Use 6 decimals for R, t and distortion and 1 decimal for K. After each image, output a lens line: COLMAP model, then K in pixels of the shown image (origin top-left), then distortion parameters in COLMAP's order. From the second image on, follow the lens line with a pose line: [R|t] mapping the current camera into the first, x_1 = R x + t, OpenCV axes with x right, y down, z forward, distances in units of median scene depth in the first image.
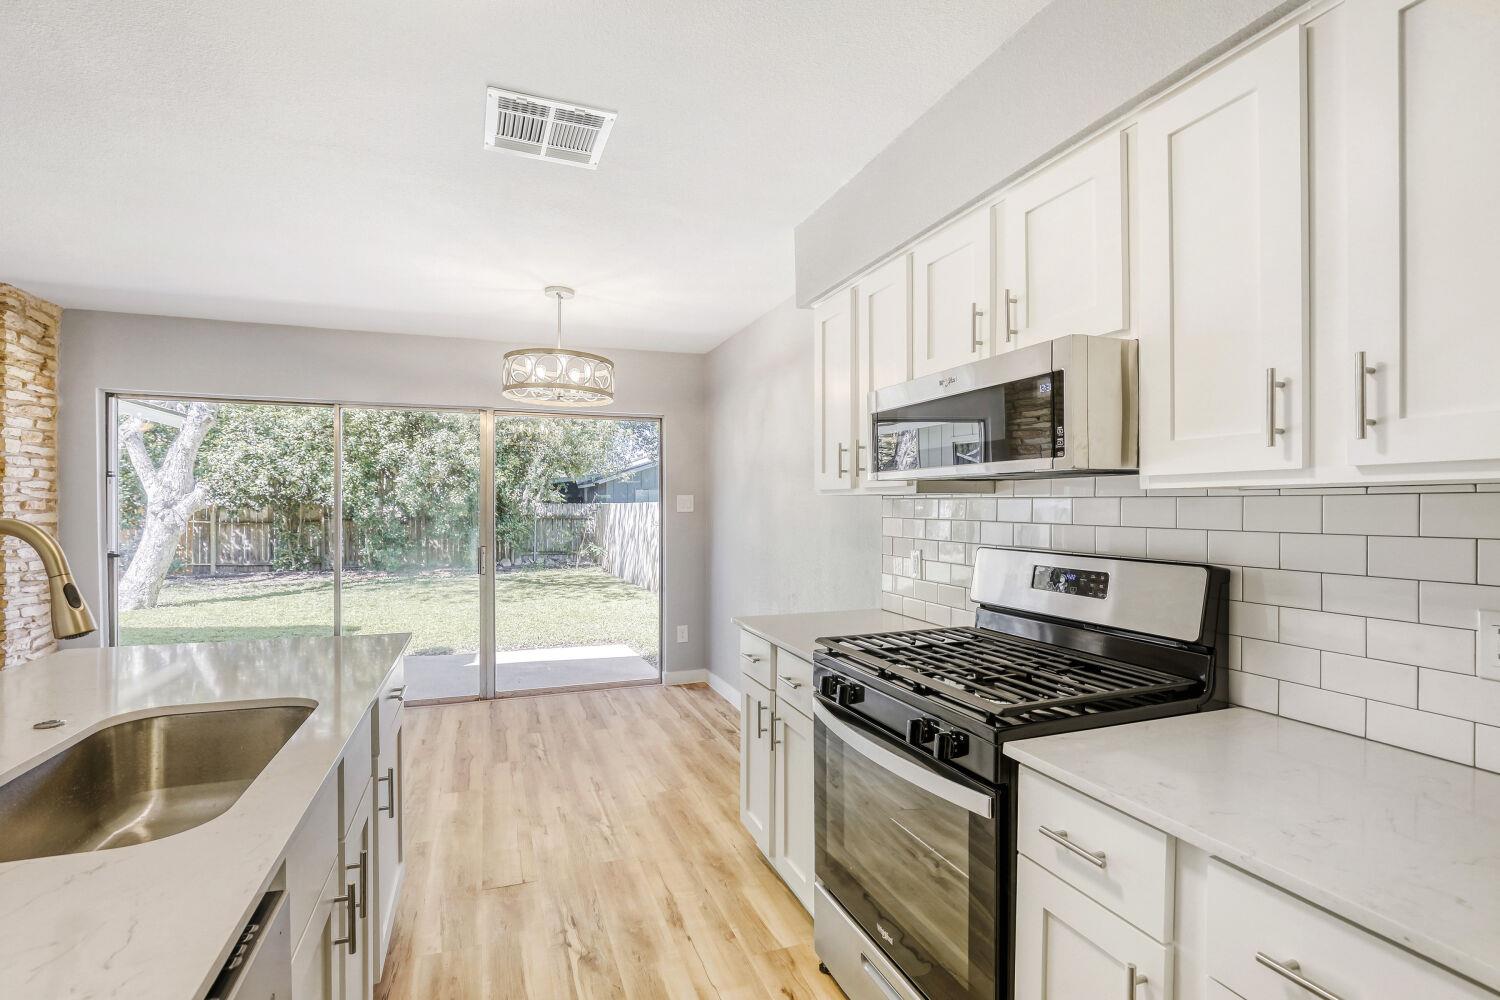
lens RADIAL K [[685.8, 0, 722.6], [0, 685.8, 505.9], [0, 0, 1]] dist [-0.019861, 0.003774]
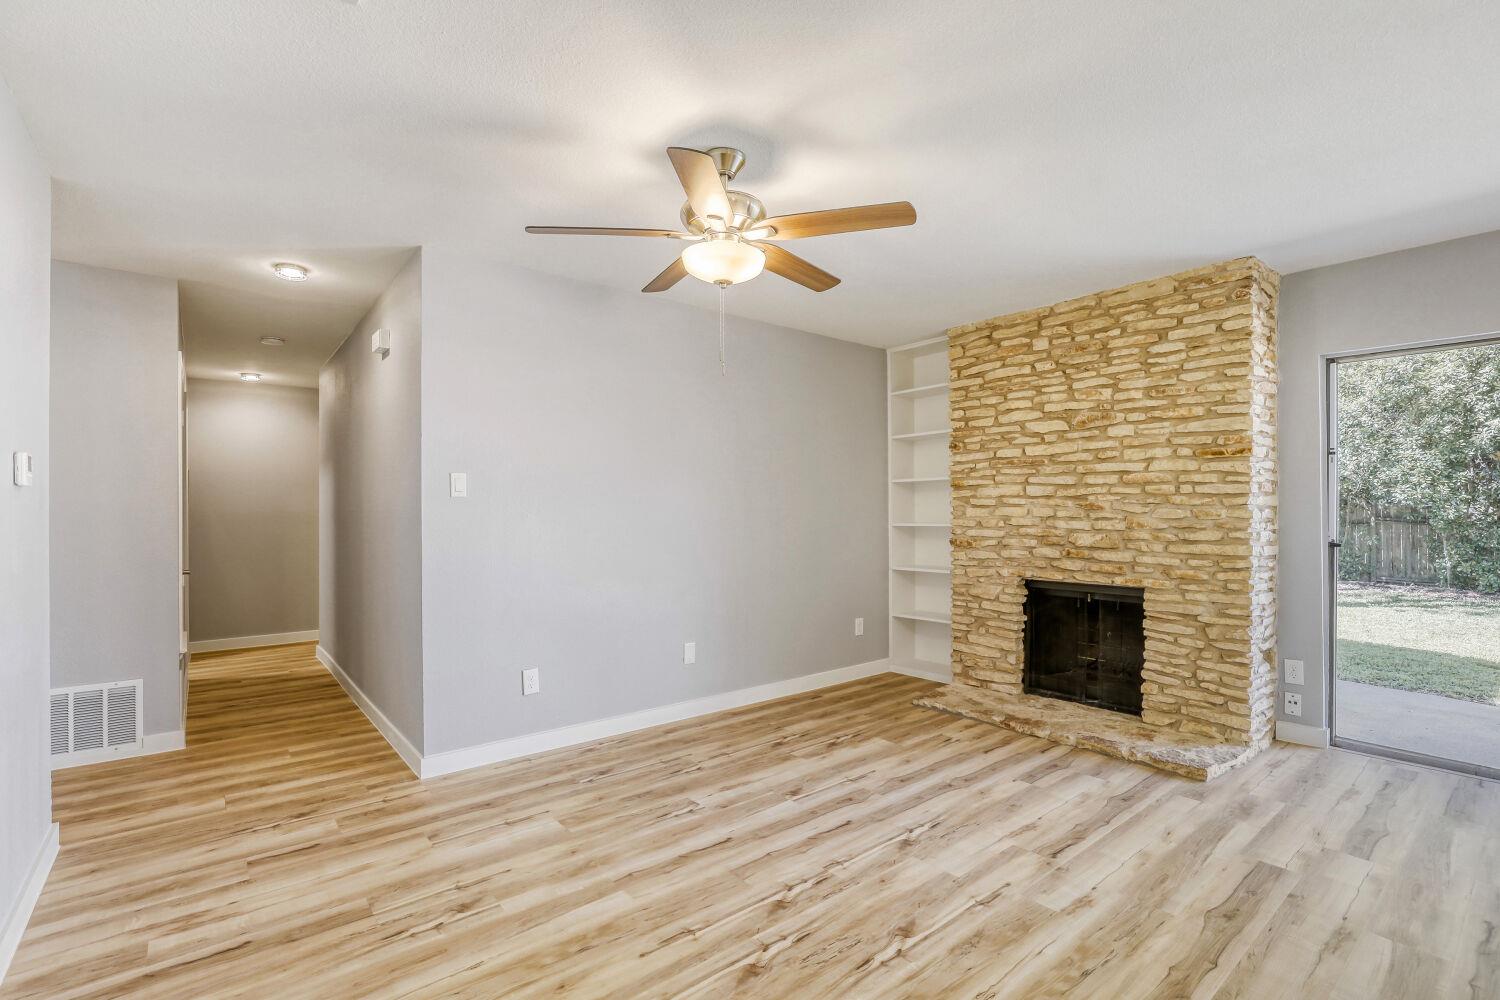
lens RADIAL K [[685.8, 0, 763.7], [0, 685.8, 504.6], [0, 0, 1]] dist [-0.019861, 0.003774]
pose [[0.350851, -0.006922, -0.936406, -0.350586], [-0.000013, 0.999973, -0.007397, 0.029297], [0.936431, 0.002608, 0.350842, 0.005769]]
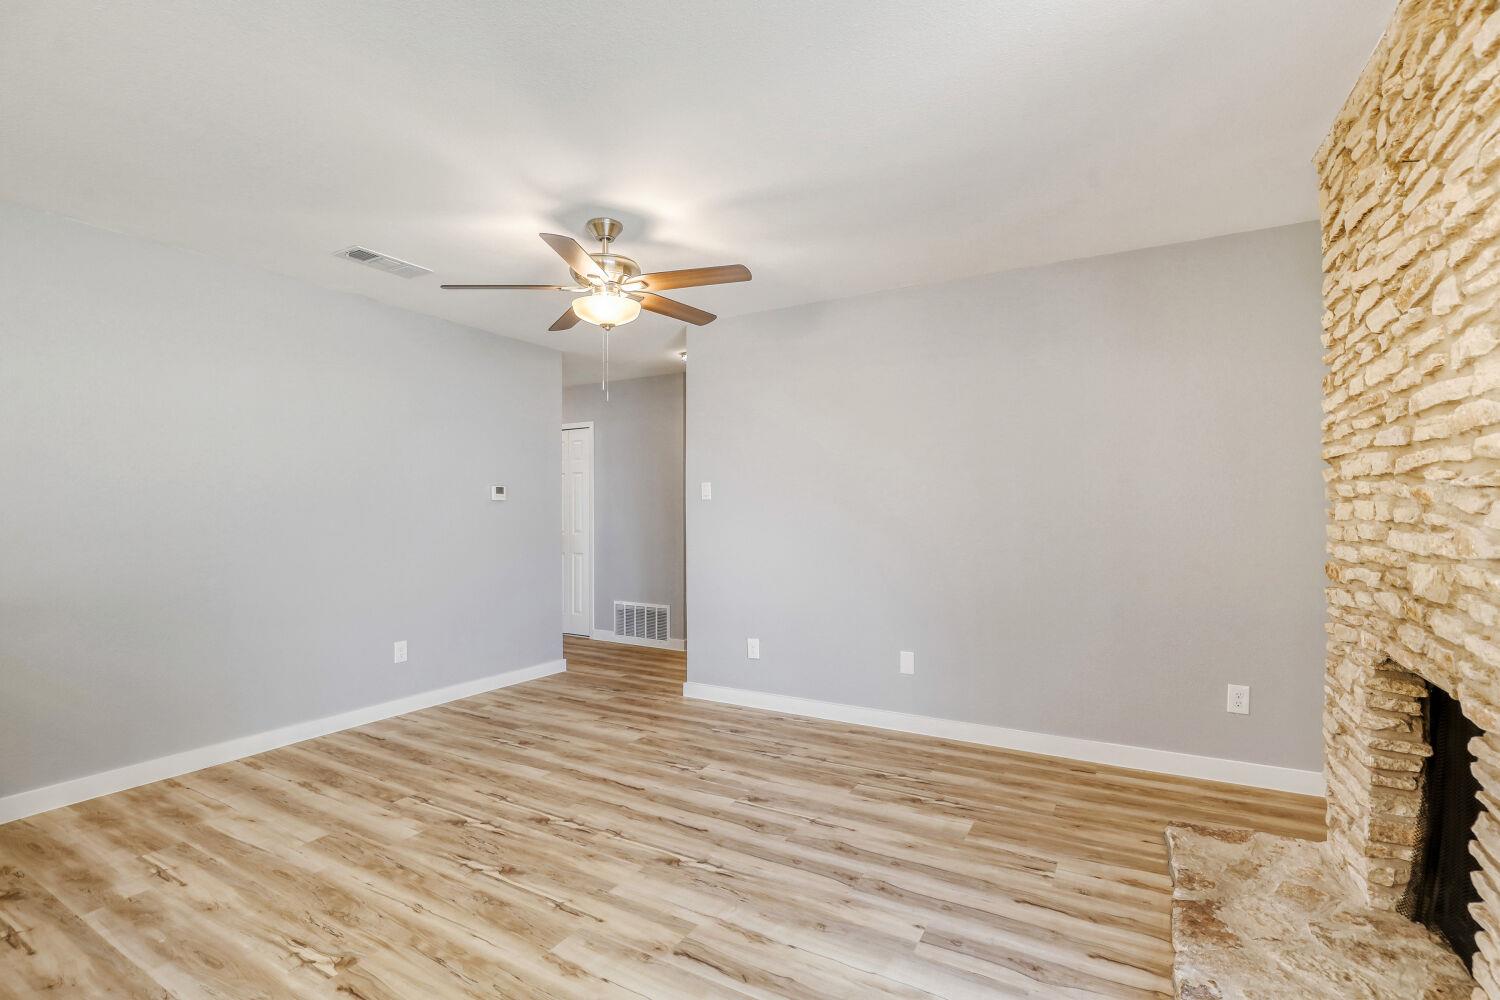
lens RADIAL K [[685.8, 0, 743.7], [0, 685.8, 511.5], [0, 0, 1]] dist [-0.019861, 0.003774]
pose [[-0.756141, 0.007386, -0.654367, -0.557330], [0.004875, 0.999972, 0.005654, 0.022610], [0.654390, 0.001085, -0.756156, 0.883570]]
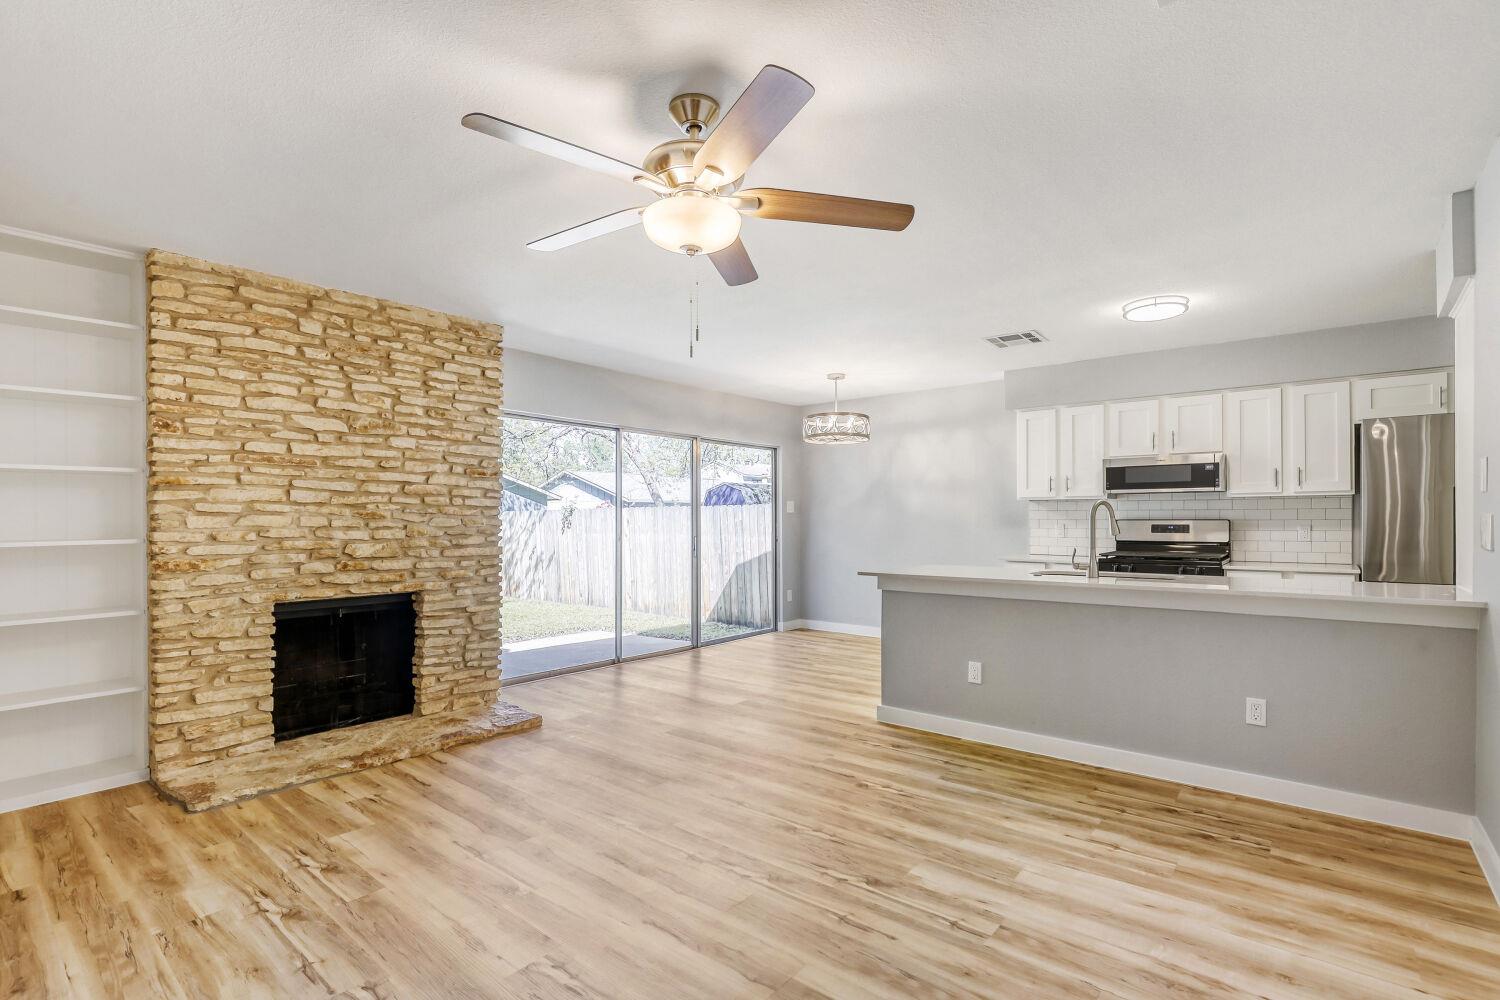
lens RADIAL K [[685.8, 0, 709.7], [0, 685.8, 514.0], [0, 0, 1]] dist [-0.019861, 0.003774]
pose [[0.880883, 0.004149, 0.473316, -1.194266], [0.002009, 0.999920, -0.012503, 0.035929], [-0.473330, 0.011964, 0.880804, -0.289051]]
